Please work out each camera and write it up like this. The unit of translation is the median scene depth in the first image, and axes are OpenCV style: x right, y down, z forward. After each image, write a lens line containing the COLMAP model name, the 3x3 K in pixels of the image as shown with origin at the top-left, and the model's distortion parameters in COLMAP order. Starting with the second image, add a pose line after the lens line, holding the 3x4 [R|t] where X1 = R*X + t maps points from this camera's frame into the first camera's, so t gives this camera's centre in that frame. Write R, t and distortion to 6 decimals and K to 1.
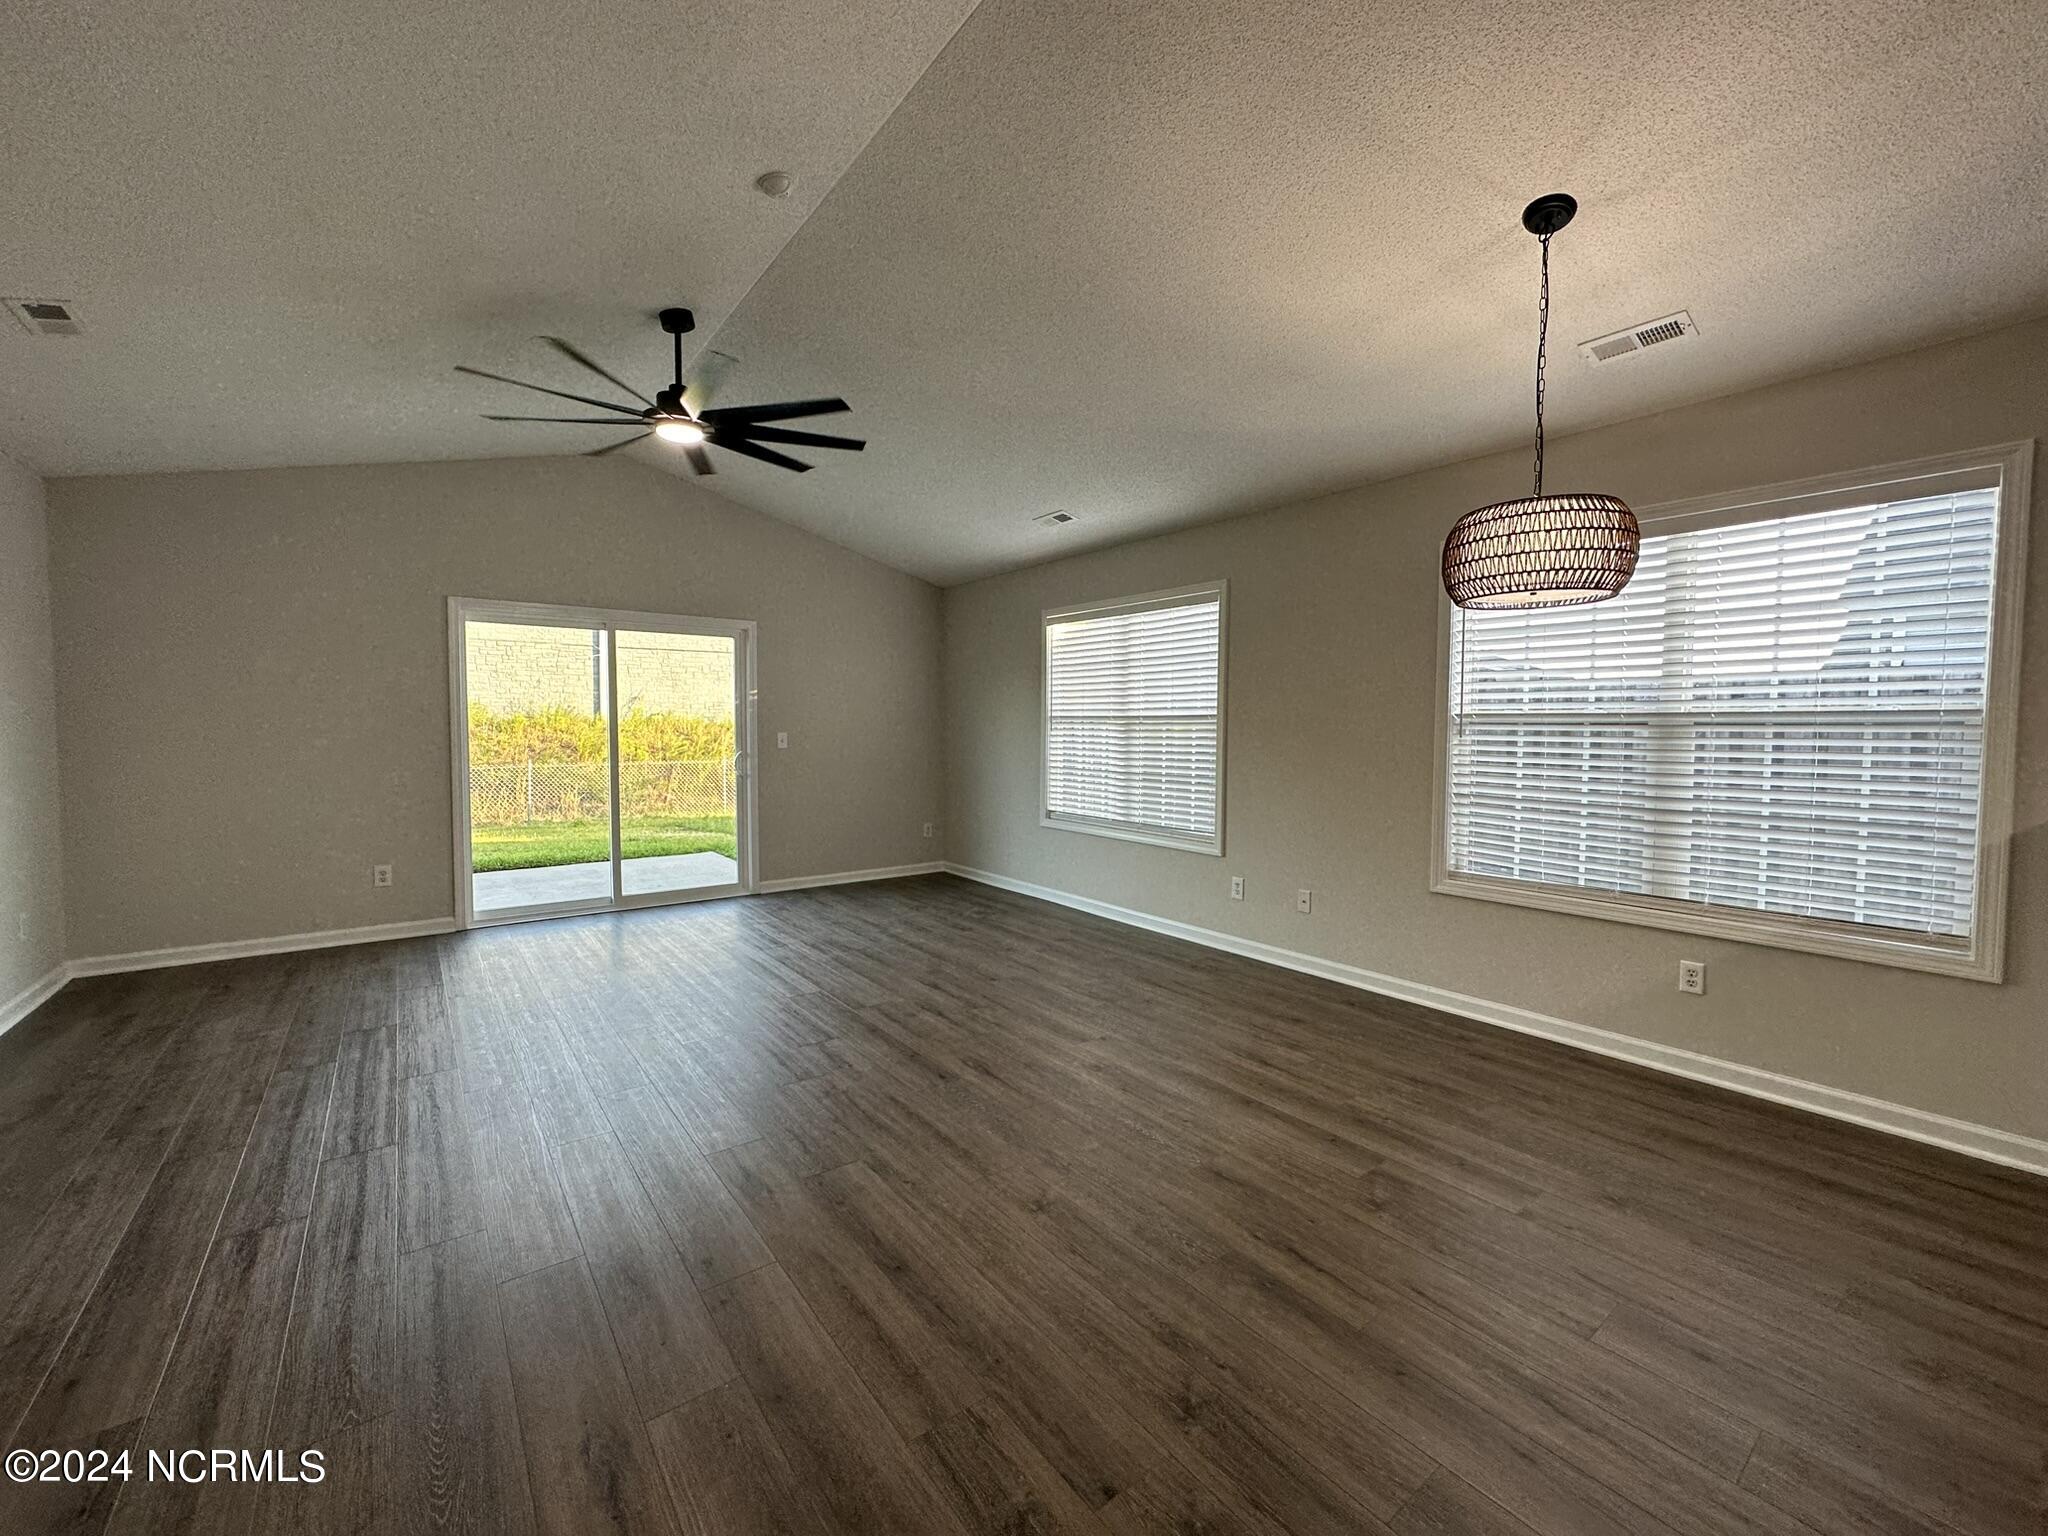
lens RADIAL K [[815.7, 0, 1024.8], [0, 815.7, 765.6], [0, 0, 1]] dist [-0.002507, -0.000102]
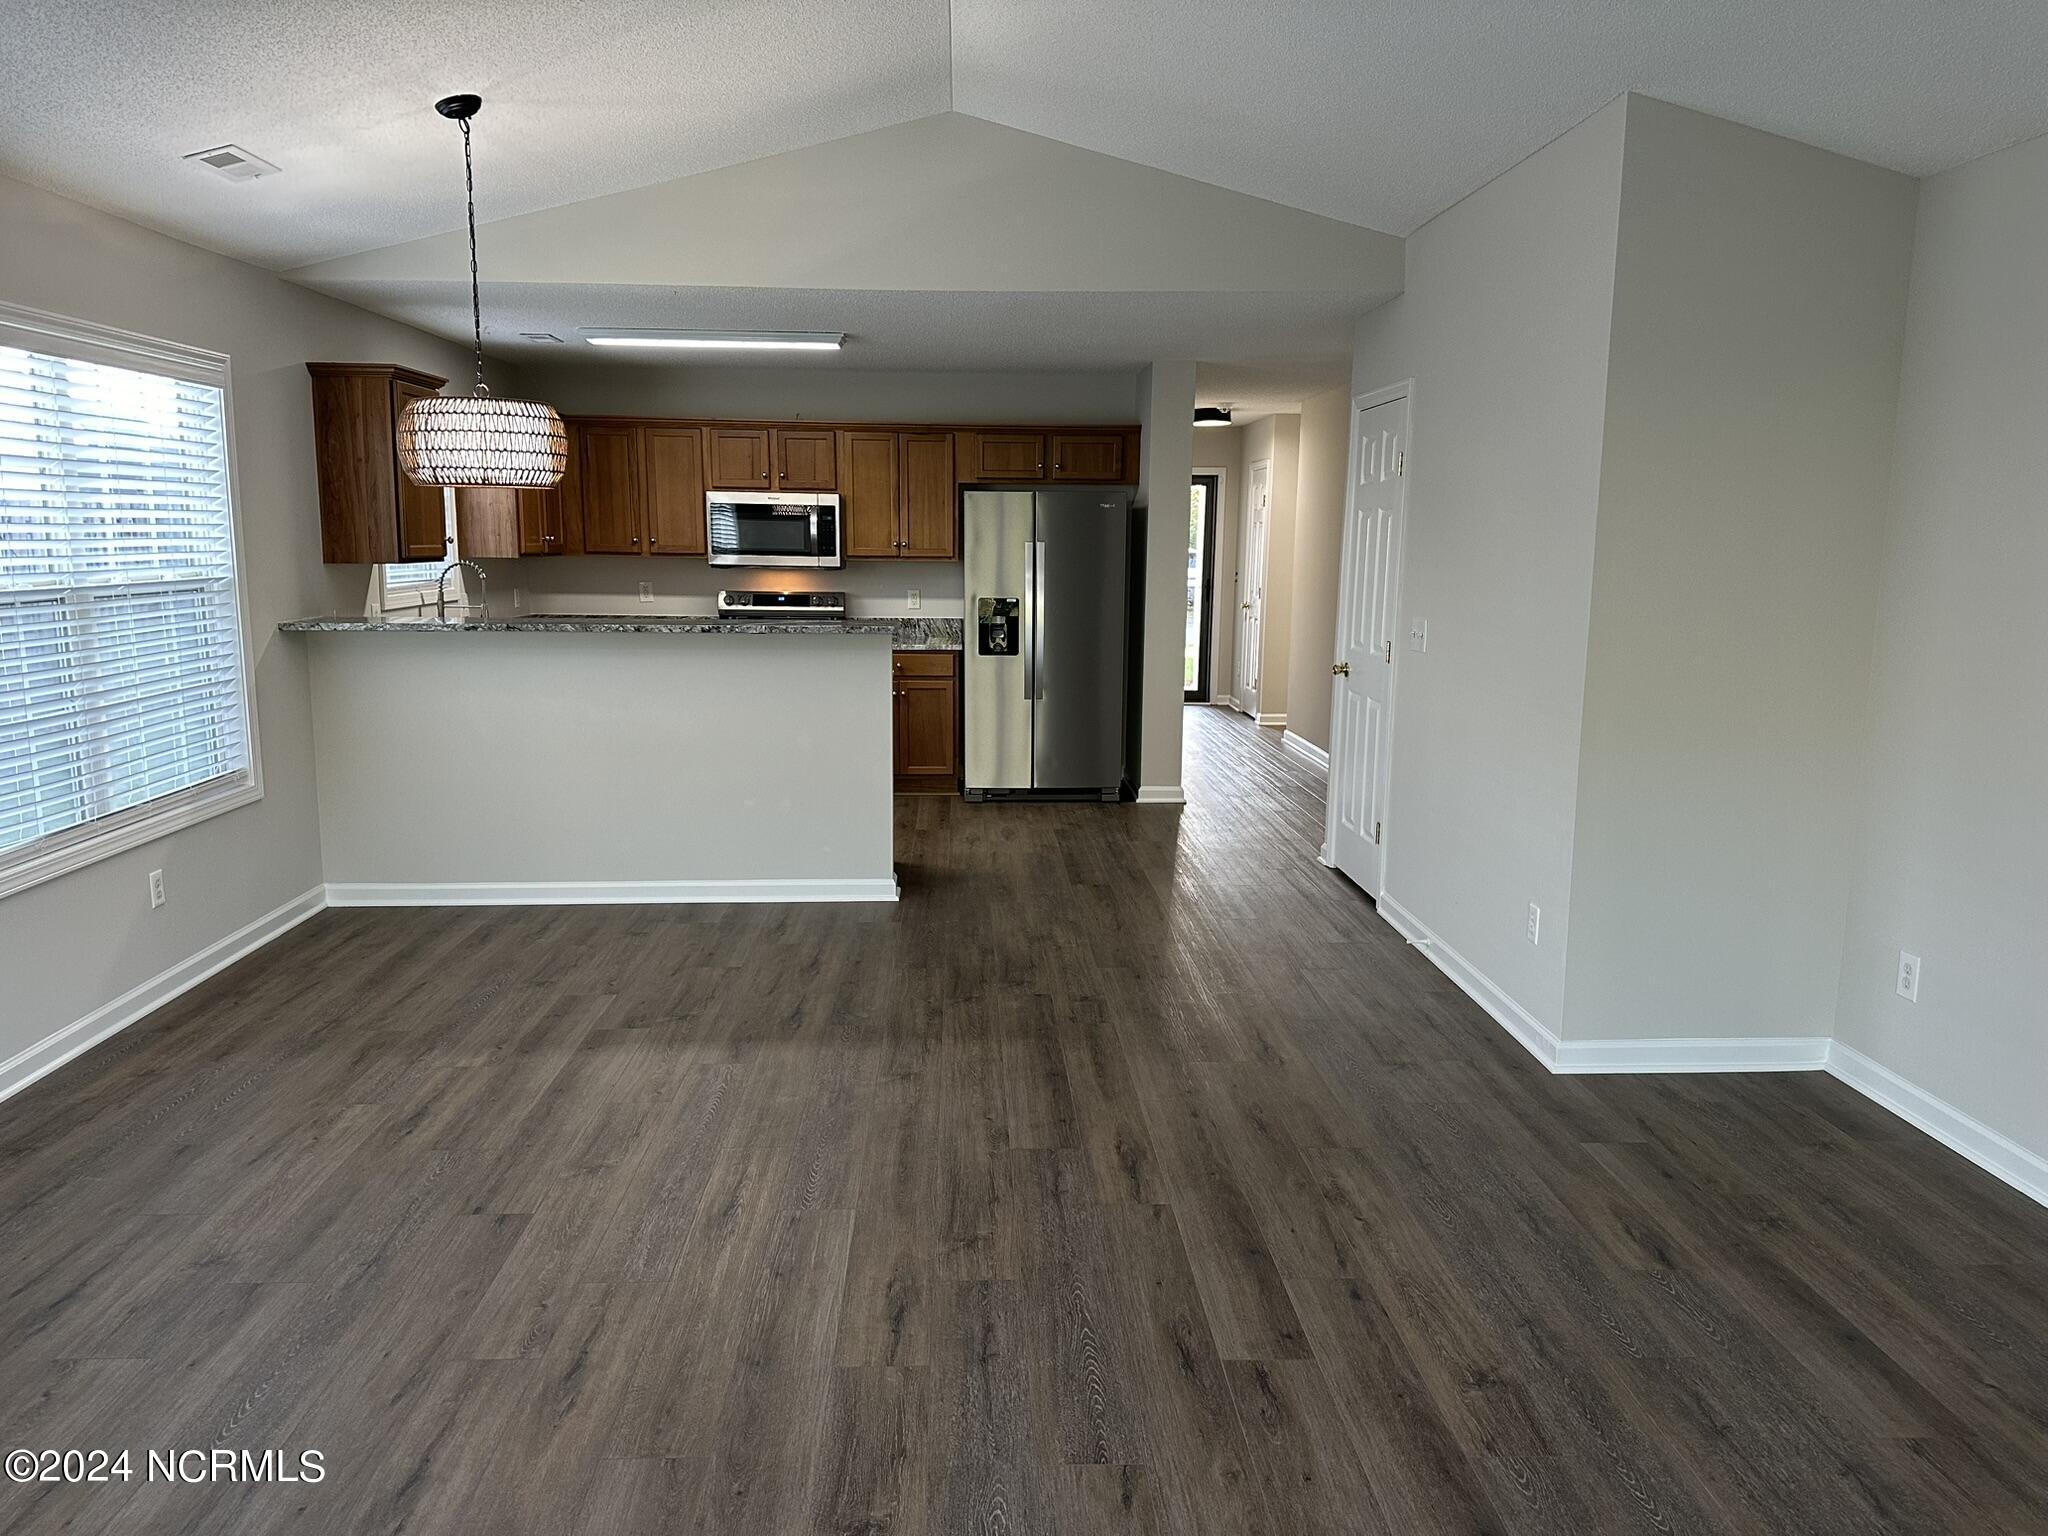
lens RADIAL K [[1428.2, 0, 1024.0], [0, 1428.2, 768.0], [0, 0, 1]] dist [0.112766, -0.166693]
pose [[-0.821425, -0.103804, 0.560790, -0.860170], [0.014339, 0.979227, 0.202261, -0.180199], [-0.570136, 0.174183, -0.802873, 1.802947]]
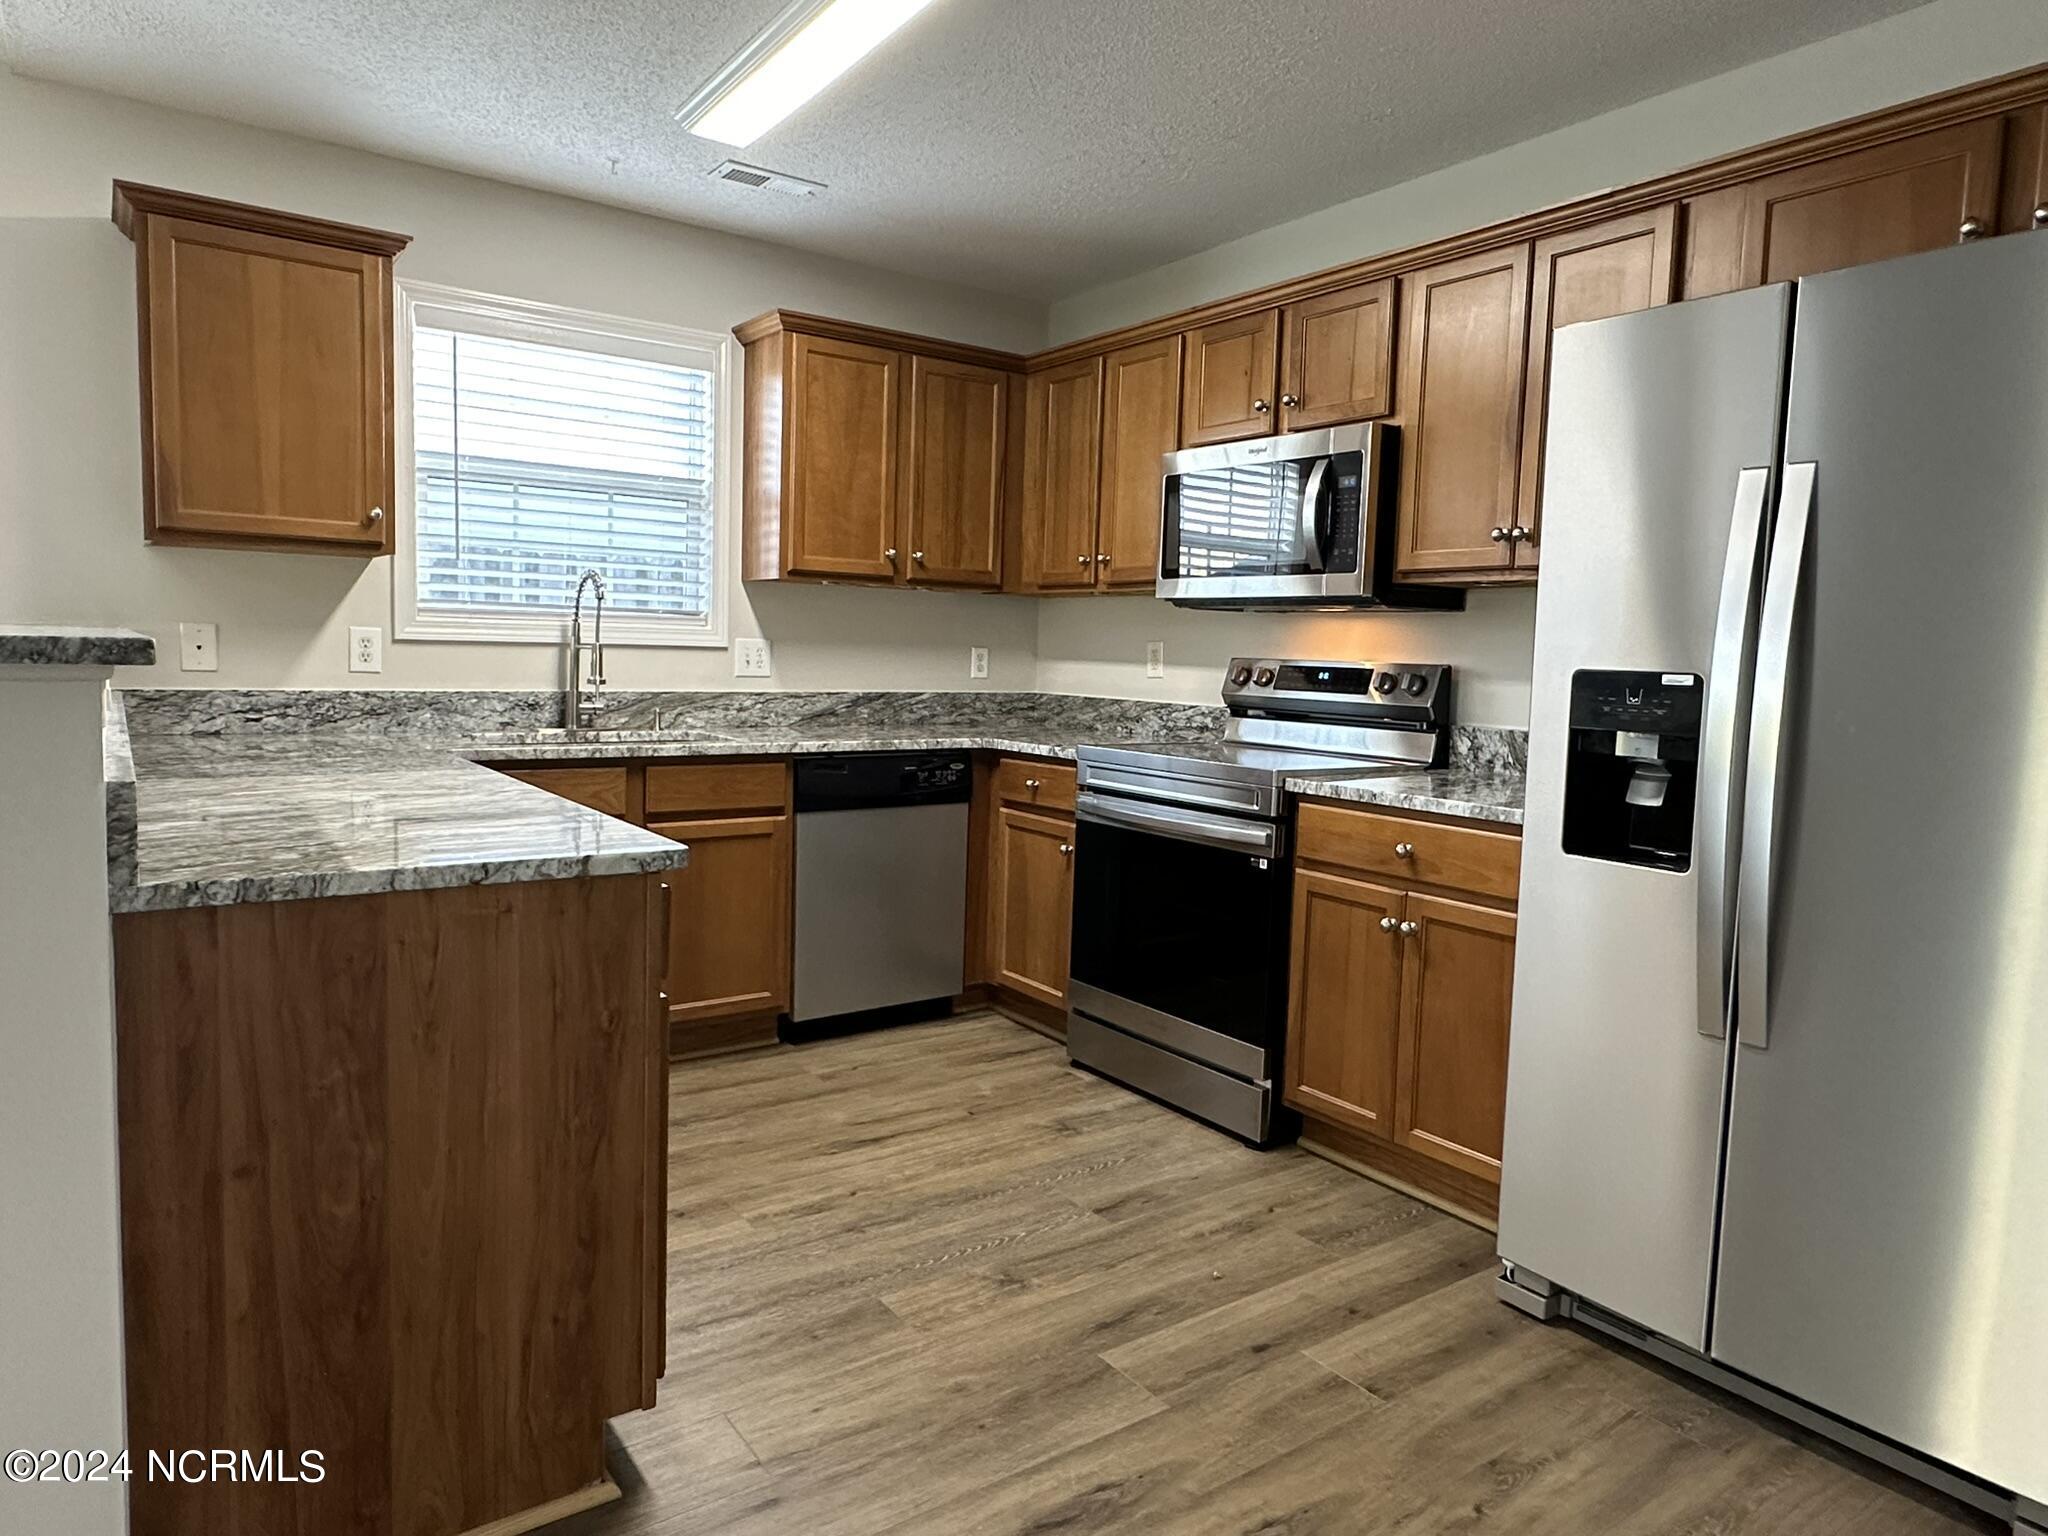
lens RADIAL K [[1257.0, 0, 1024.0], [0, 1257.0, 768.0], [0, 0, 1]] dist [-0.008305, -0.000599]
pose [[0.029875, -0.100080, 0.994531, 0.067192], [0.016813, 0.994884, 0.099611, 0.040426], [-0.999412, 0.013745, 0.031405, -0.171032]]
